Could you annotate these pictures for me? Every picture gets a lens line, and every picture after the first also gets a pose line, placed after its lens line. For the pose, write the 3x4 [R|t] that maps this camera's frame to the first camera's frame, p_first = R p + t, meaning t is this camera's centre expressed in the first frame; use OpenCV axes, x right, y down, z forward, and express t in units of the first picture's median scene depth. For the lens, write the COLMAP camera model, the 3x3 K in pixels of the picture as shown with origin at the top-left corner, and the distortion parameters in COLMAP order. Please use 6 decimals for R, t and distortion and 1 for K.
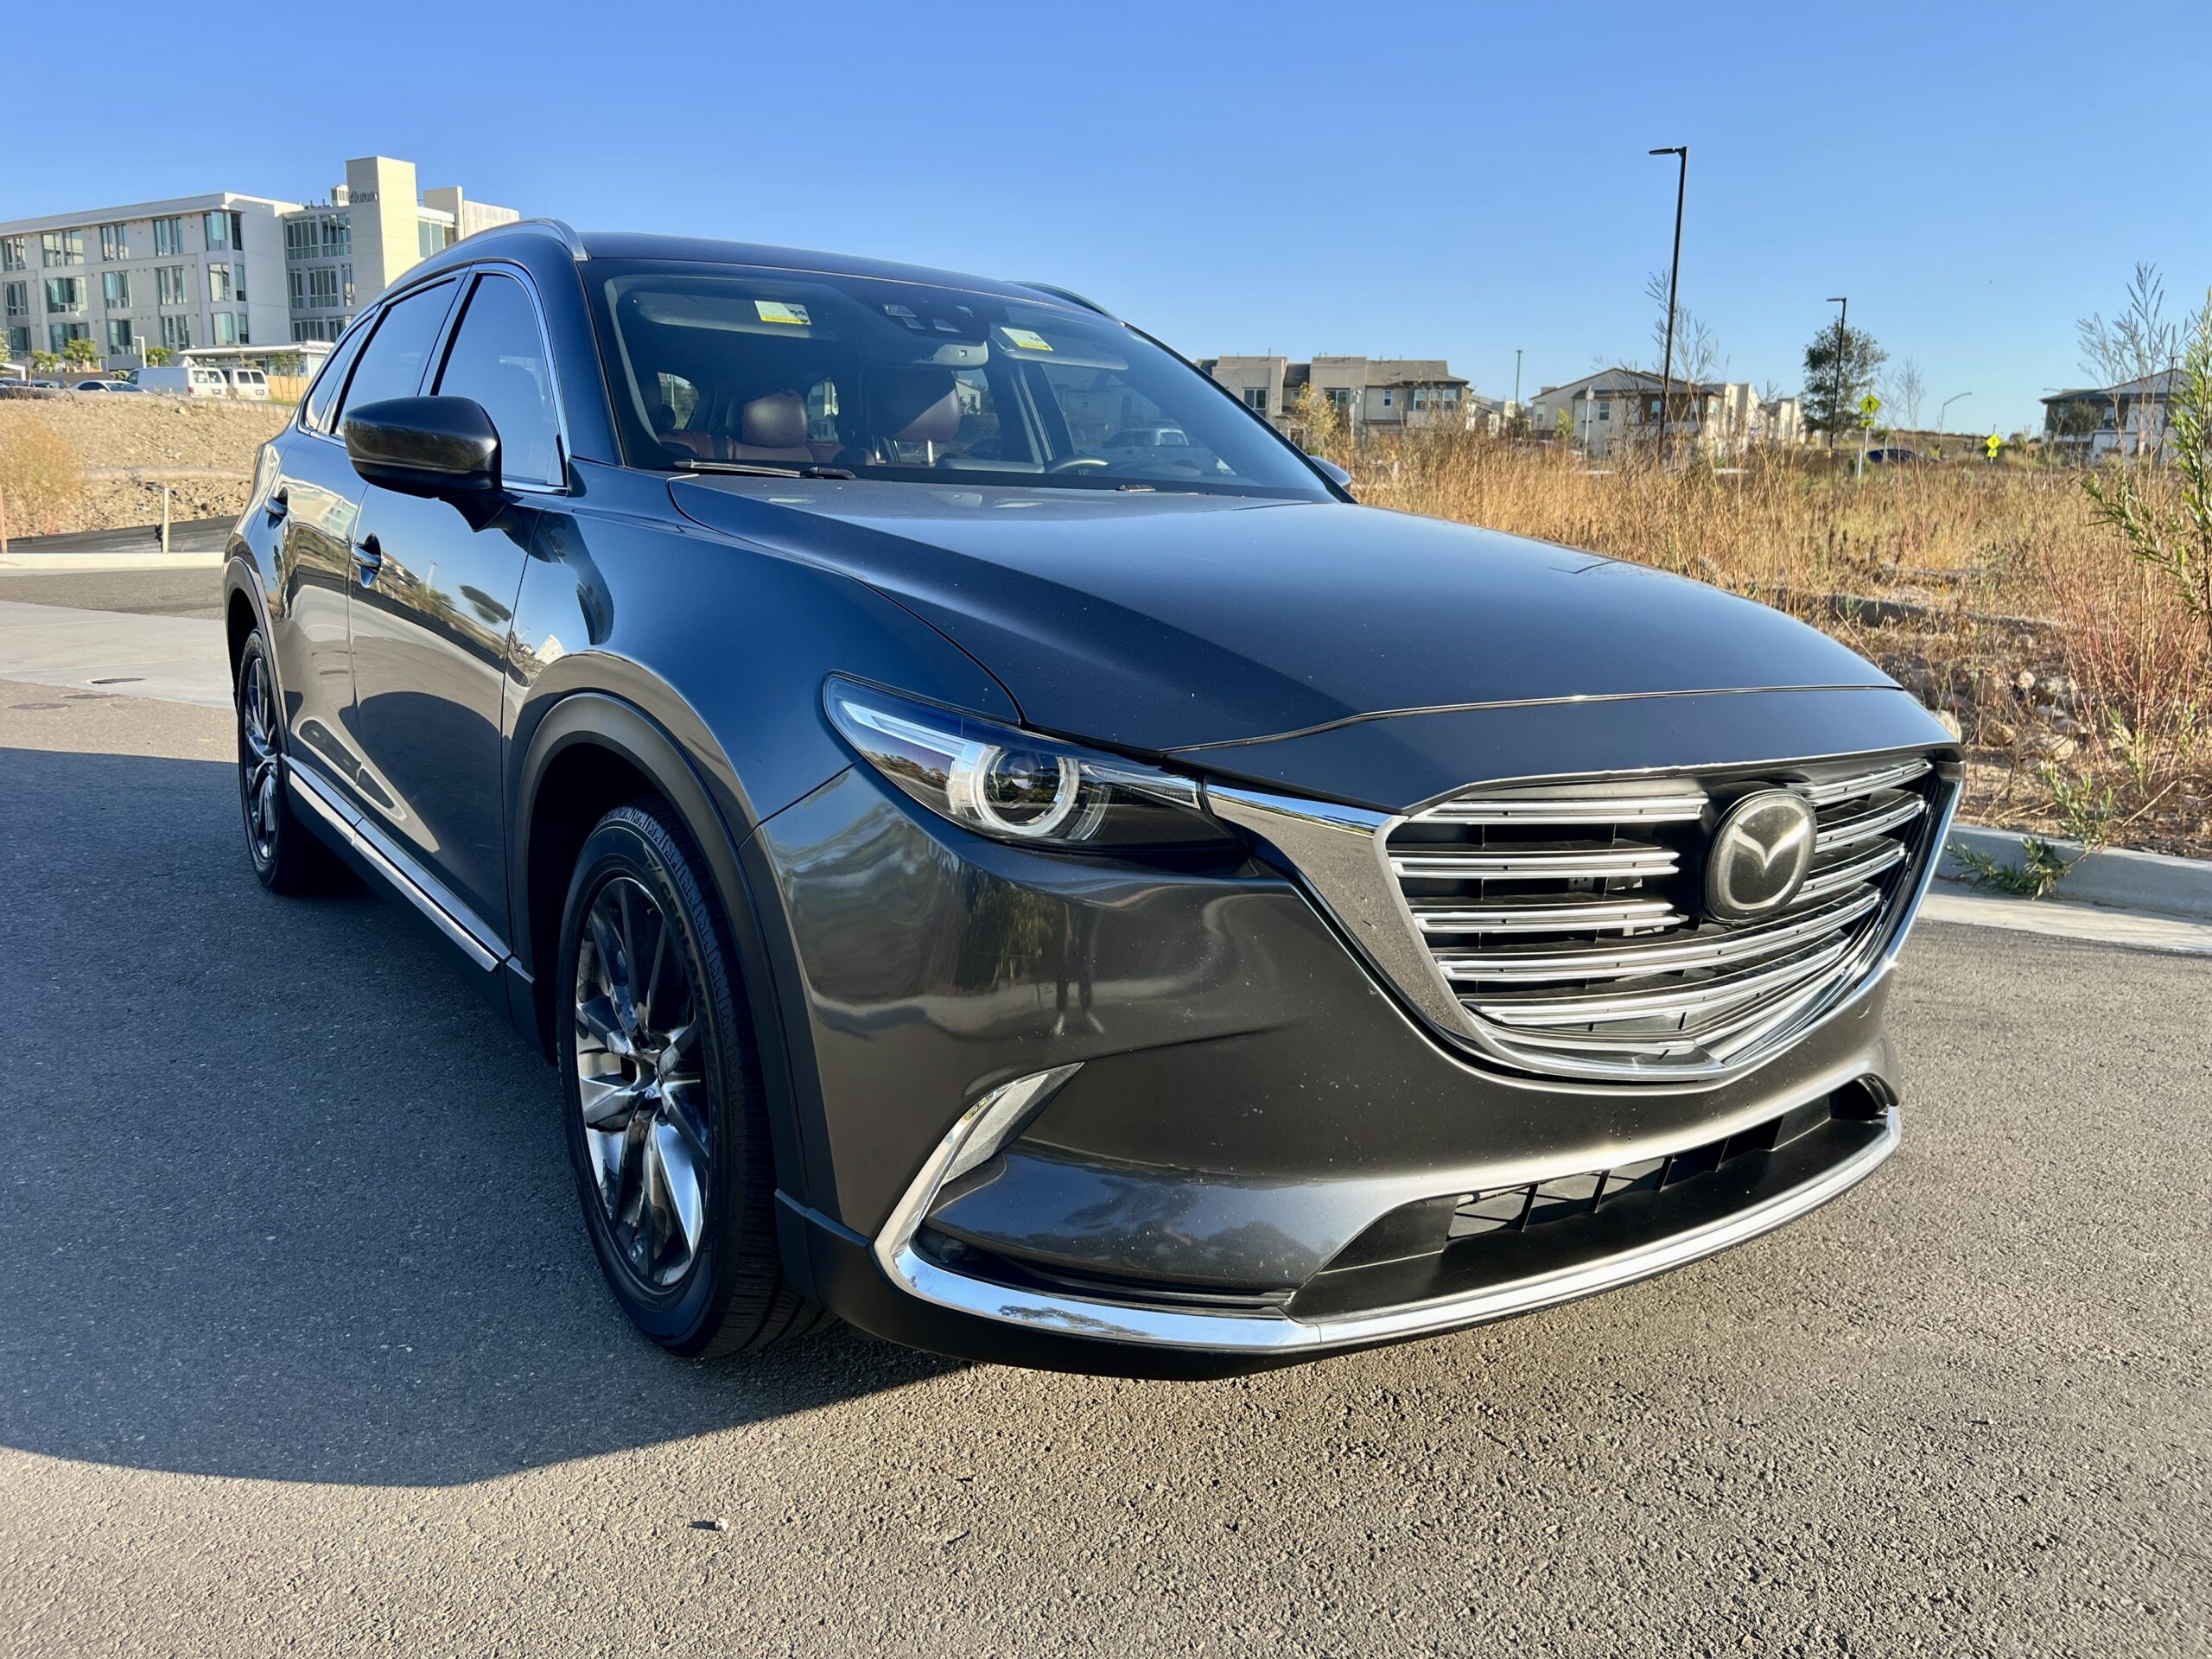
lens RADIAL K [[1663.1, 0, 1111.3], [0, 1663.1, 837.8], [0, 0, 1]] dist [0.055684, -0.033733]
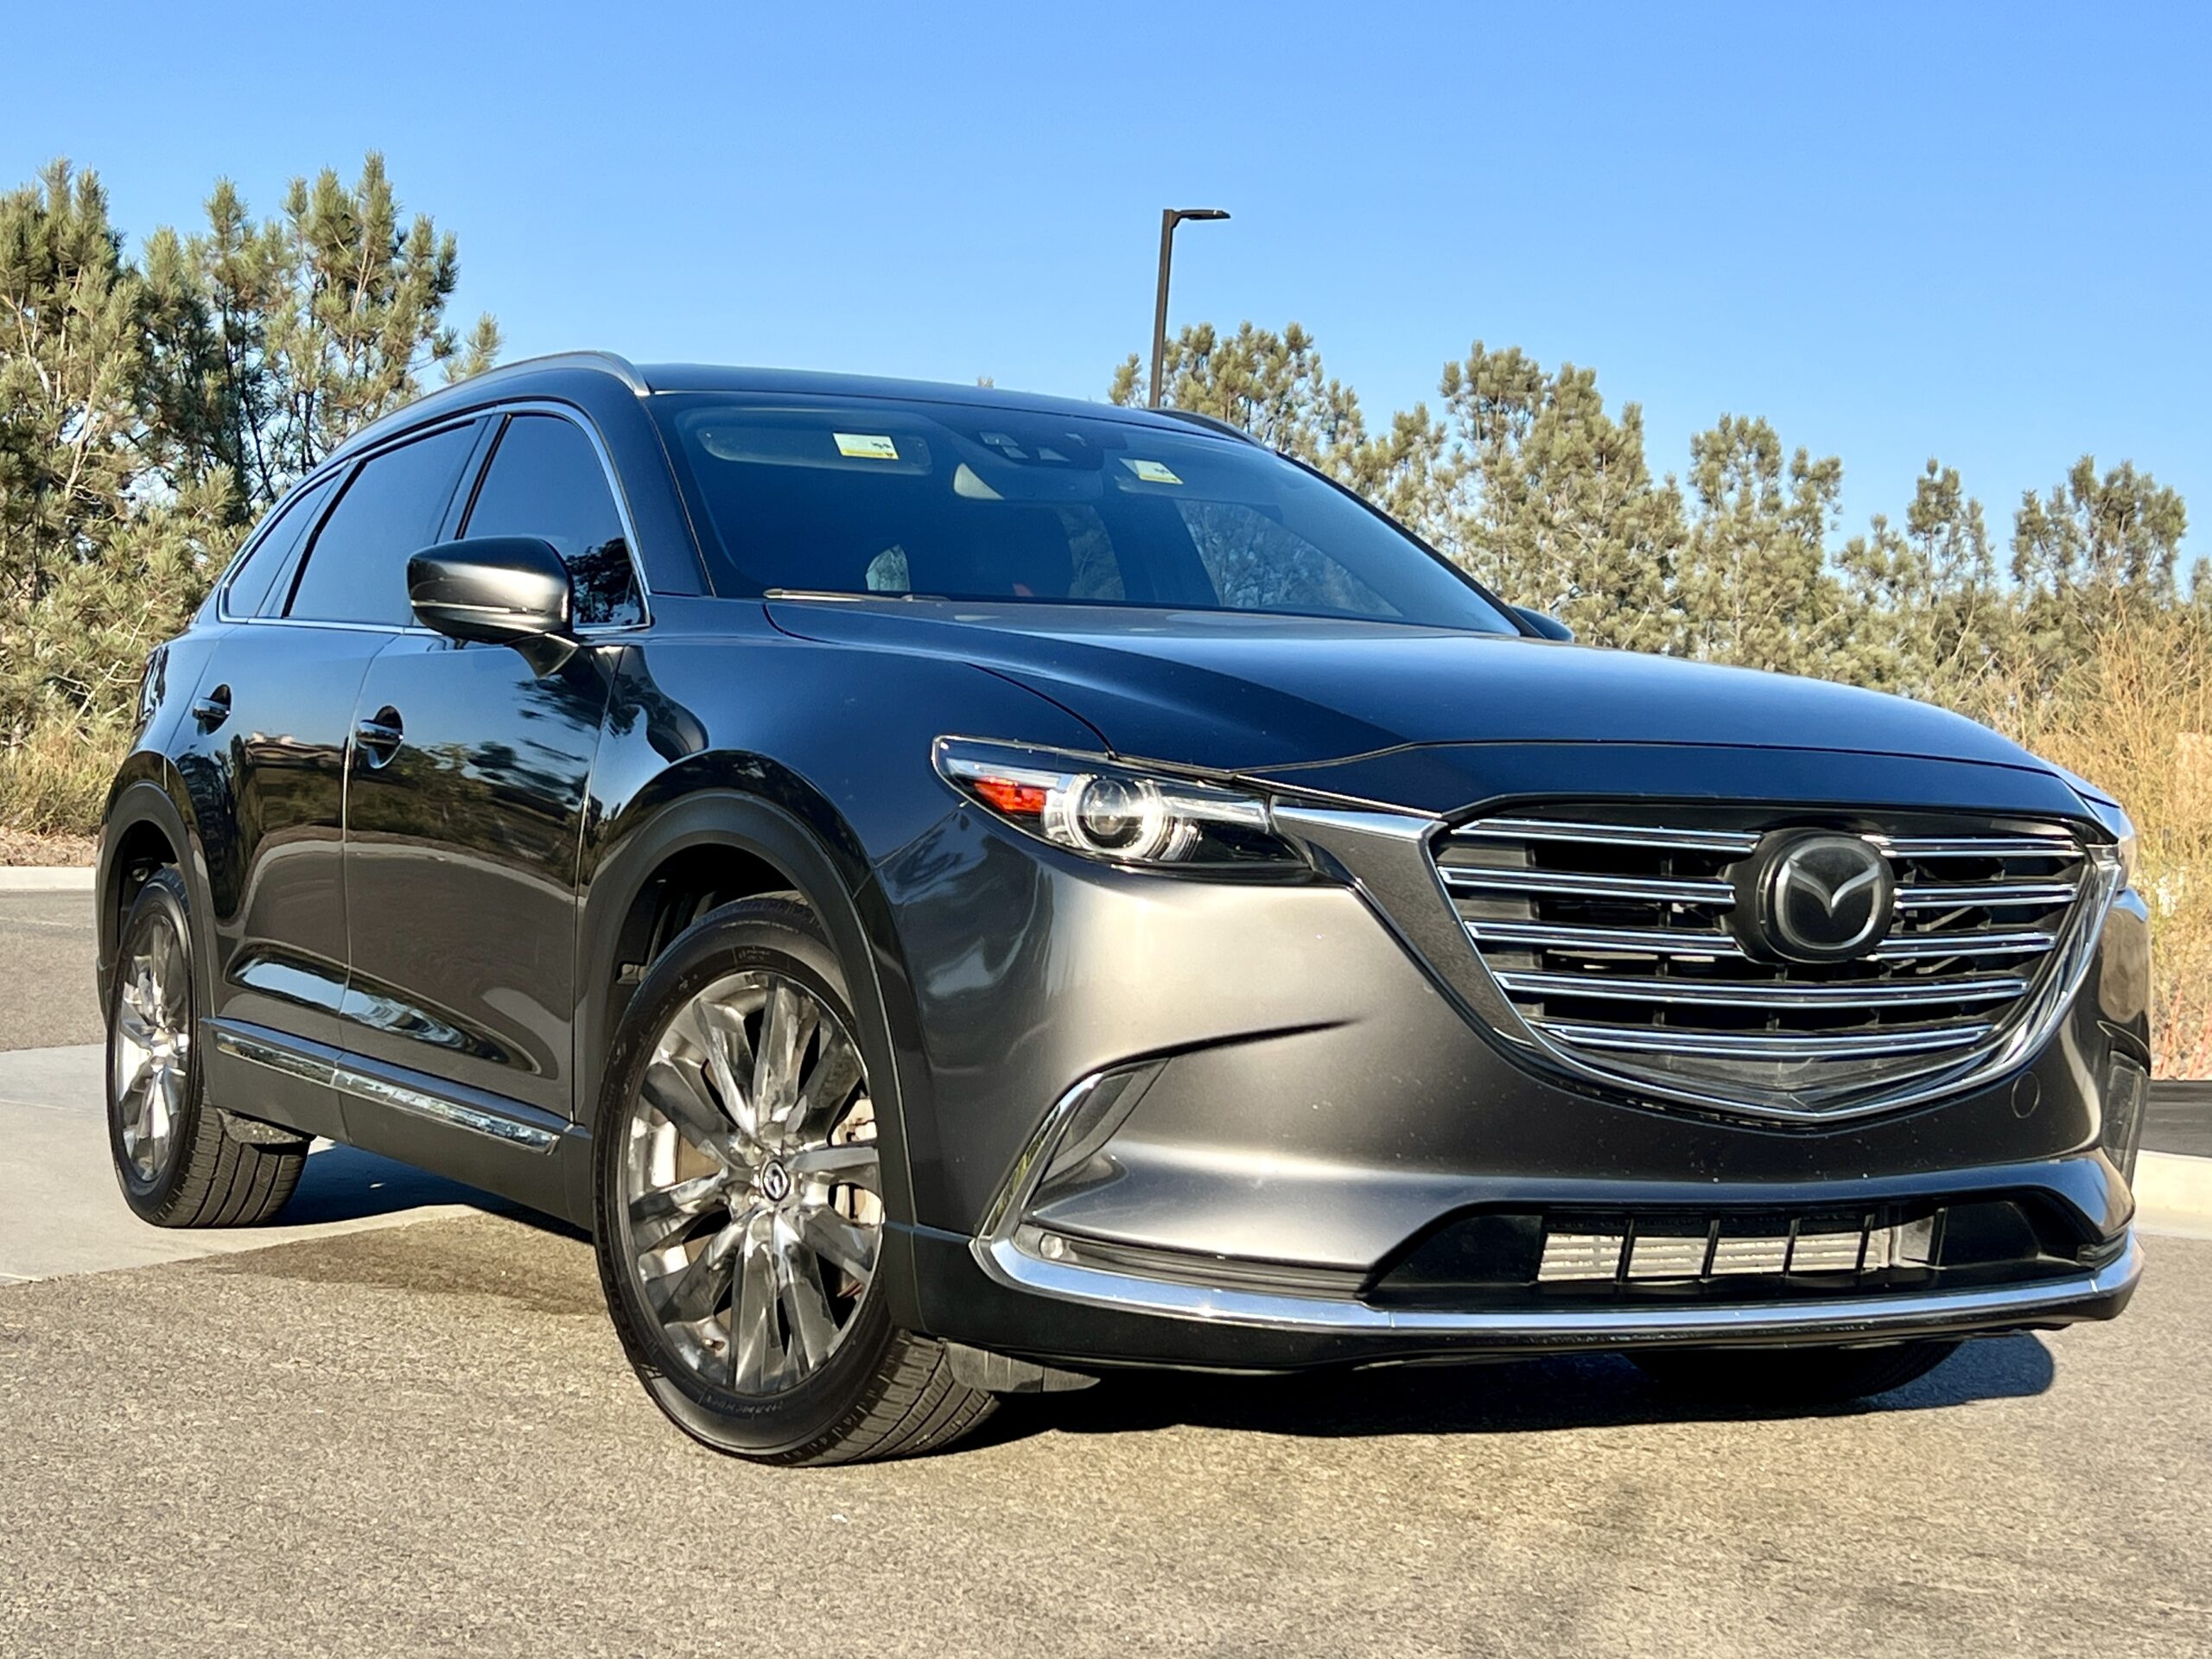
lens RADIAL K [[2913.3, 0, 1105.5], [0, 2913.3, 827.0], [0, 0, 1]] dist [0.088577, 0.000000]
pose [[0.996530, -0.011100, -0.082490, 0.049768], [-0.004522, 0.982383, -0.186824, 0.163267], [0.083110, 0.186548, 0.978924, -0.433253]]
